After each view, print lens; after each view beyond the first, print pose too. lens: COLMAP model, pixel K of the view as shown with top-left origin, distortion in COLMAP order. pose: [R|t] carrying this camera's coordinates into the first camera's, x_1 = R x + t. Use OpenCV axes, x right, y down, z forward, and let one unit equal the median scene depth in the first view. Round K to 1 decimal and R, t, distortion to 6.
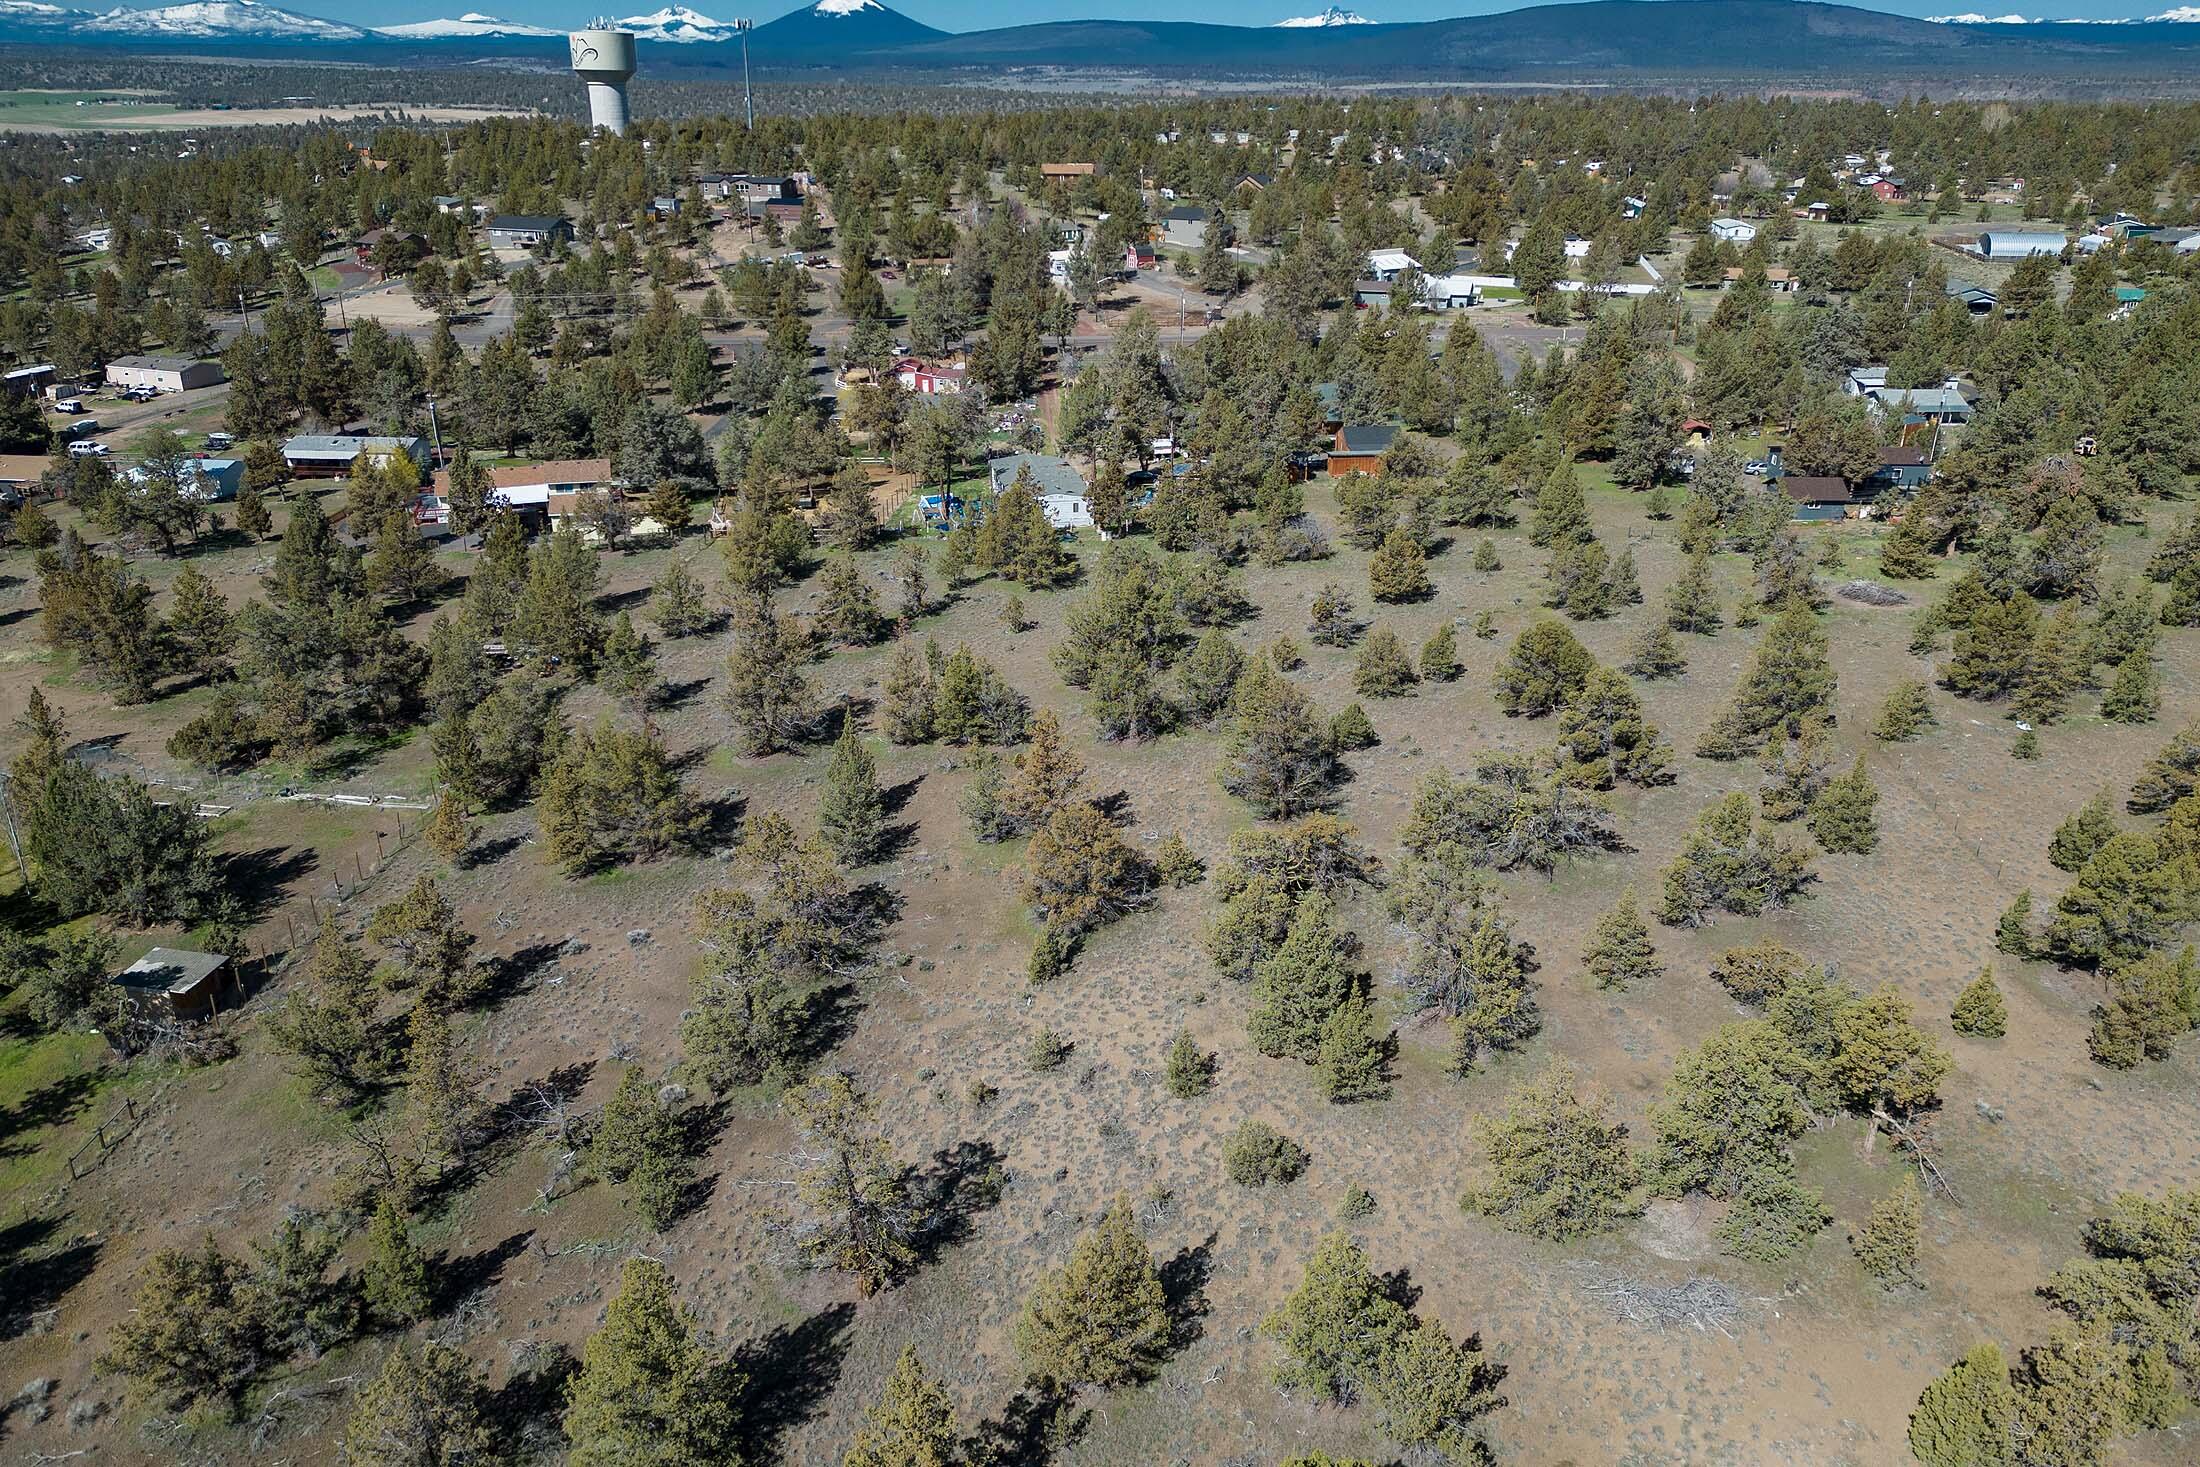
lens RADIAL K [[1618.4, 0, 1104.4], [0, 1618.4, 724.3], [0, 0, 1]] dist [0.078631, -0.076139]
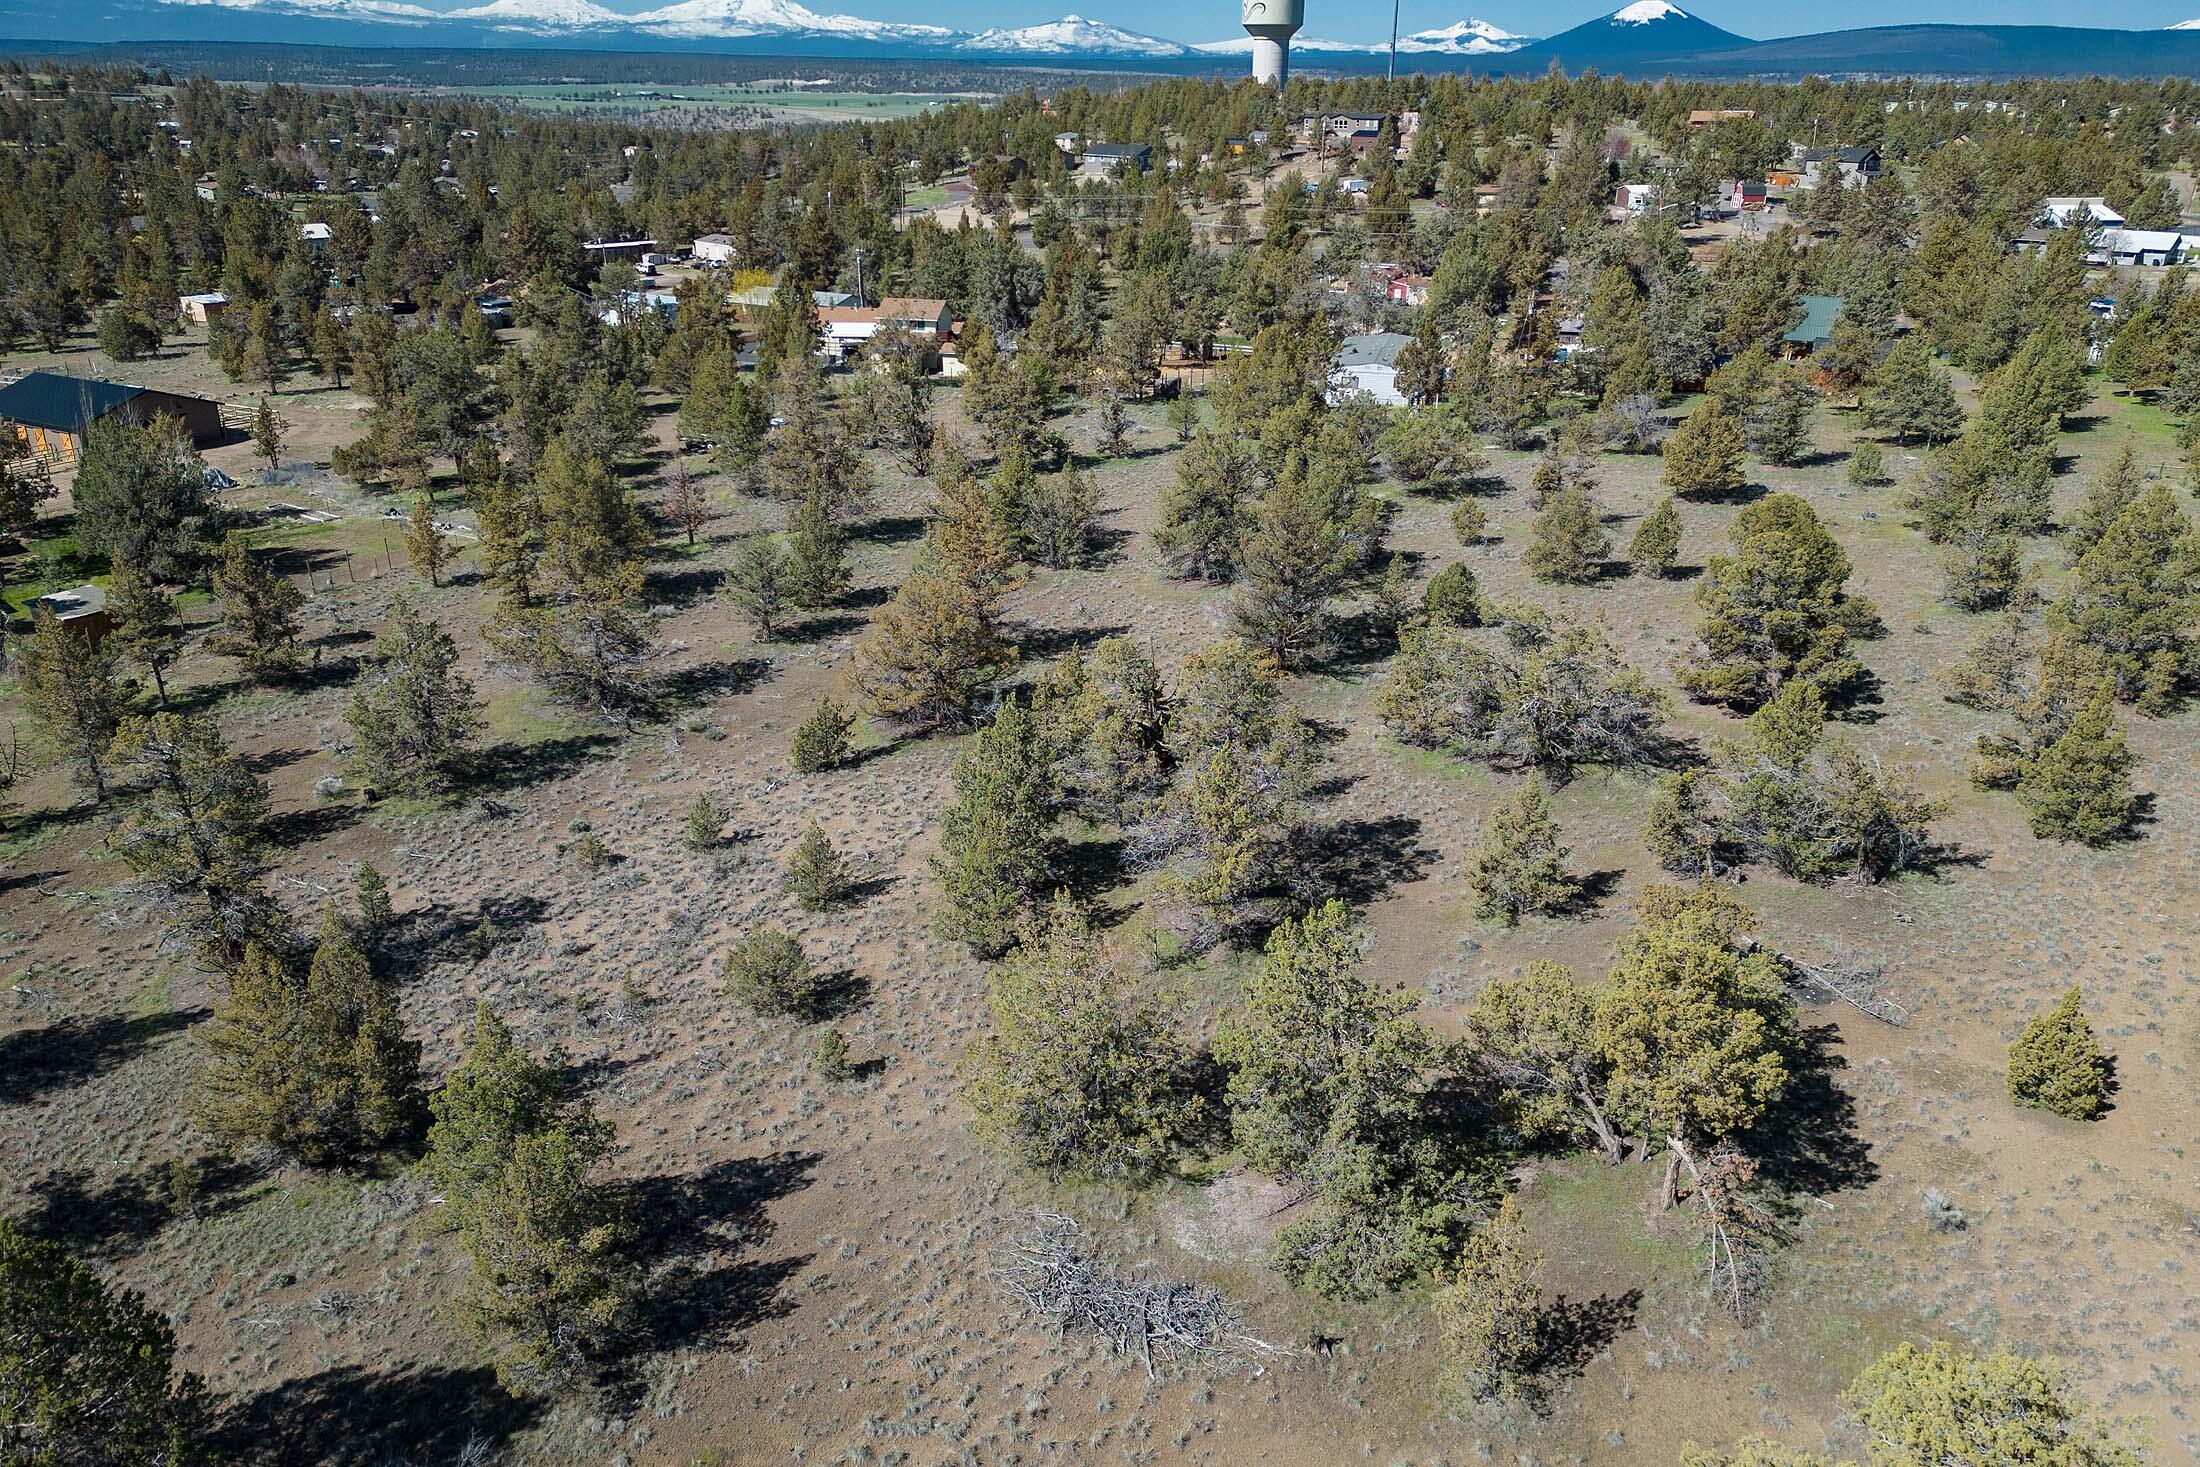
lens RADIAL K [[1618.4, 0, 1104.4], [0, 1618.4, 724.3], [0, 0, 1]] dist [0.078631, -0.076139]
pose [[0.905575, 0.162861, -0.391676, 0.206032], [-0.165431, 0.985840, 0.027431, 0.044794], [0.390597, 0.039954, 0.919694, 0.157486]]
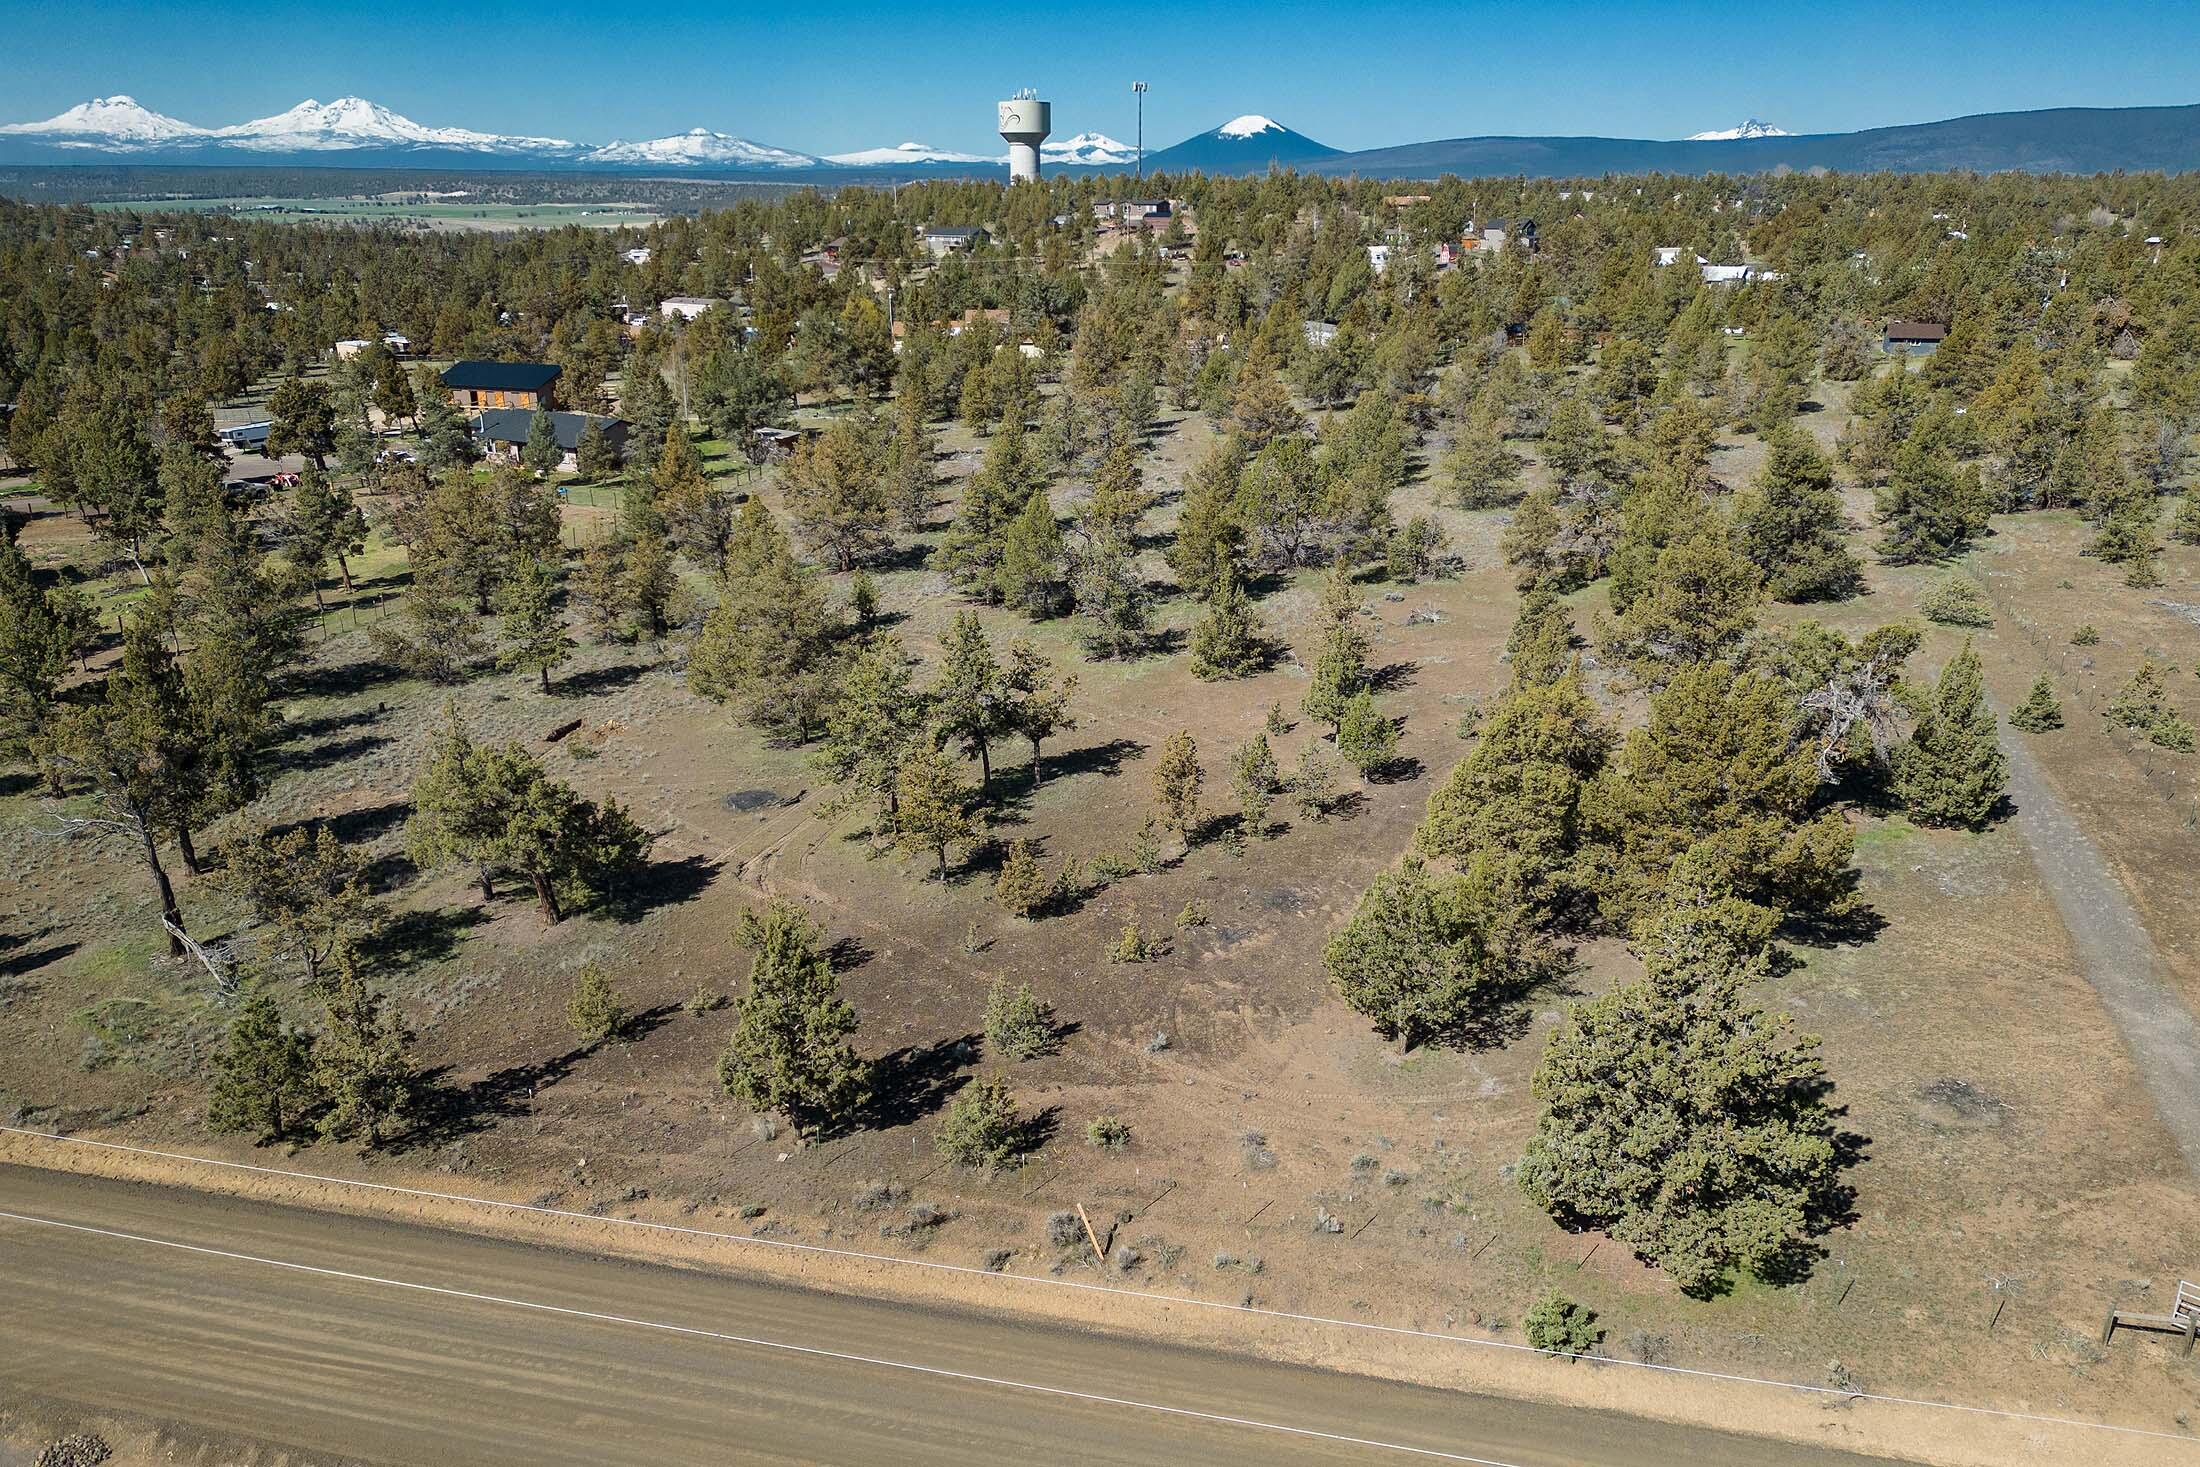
lens RADIAL K [[1618.4, 0, 1104.4], [0, 1618.4, 724.3], [0, 0, 1]] dist [0.078631, -0.076139]
pose [[0.974432, 0.066161, -0.214721, 0.108983], [-0.079647, 0.995318, -0.054765, 0.273526], [0.210092, 0.070467, 0.975139, -0.350243]]
